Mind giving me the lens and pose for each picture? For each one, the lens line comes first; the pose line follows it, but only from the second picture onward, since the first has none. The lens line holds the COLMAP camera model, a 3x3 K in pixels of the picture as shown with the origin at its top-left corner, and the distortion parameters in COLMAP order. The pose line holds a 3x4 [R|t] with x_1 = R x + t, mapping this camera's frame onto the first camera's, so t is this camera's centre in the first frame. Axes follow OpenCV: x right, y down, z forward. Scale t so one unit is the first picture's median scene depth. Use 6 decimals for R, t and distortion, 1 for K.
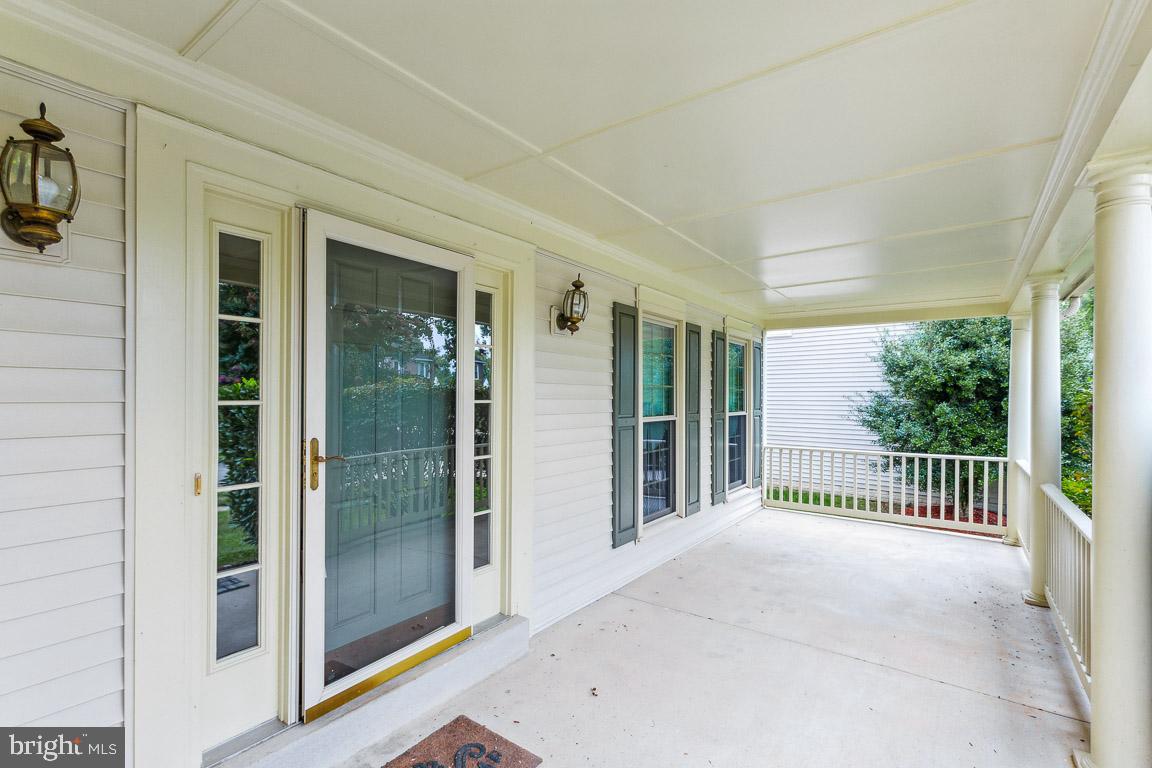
lens RADIAL K [[517.8, 0, 576.2], [0, 517.8, 395.0], [0, 0, 1]] dist [-0.000398, 0.000197]
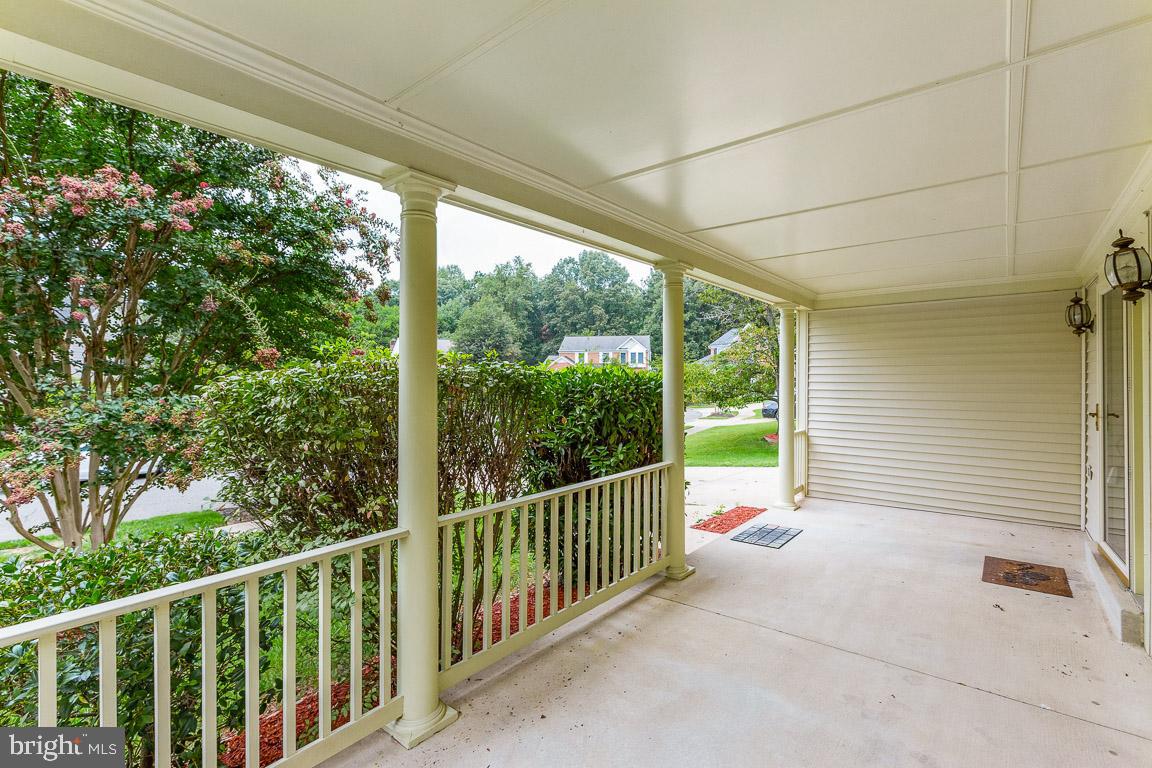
lens RADIAL K [[517.8, 0, 576.2], [0, 517.8, 395.0], [0, 0, 1]] dist [-0.000398, 0.000197]
pose [[-0.998152, -0.012342, 0.059502, 0.732499], [-0.011737, 0.999876, 0.010512, 0.016629], [-0.059624, 0.009795, -0.998173, 1.684943]]
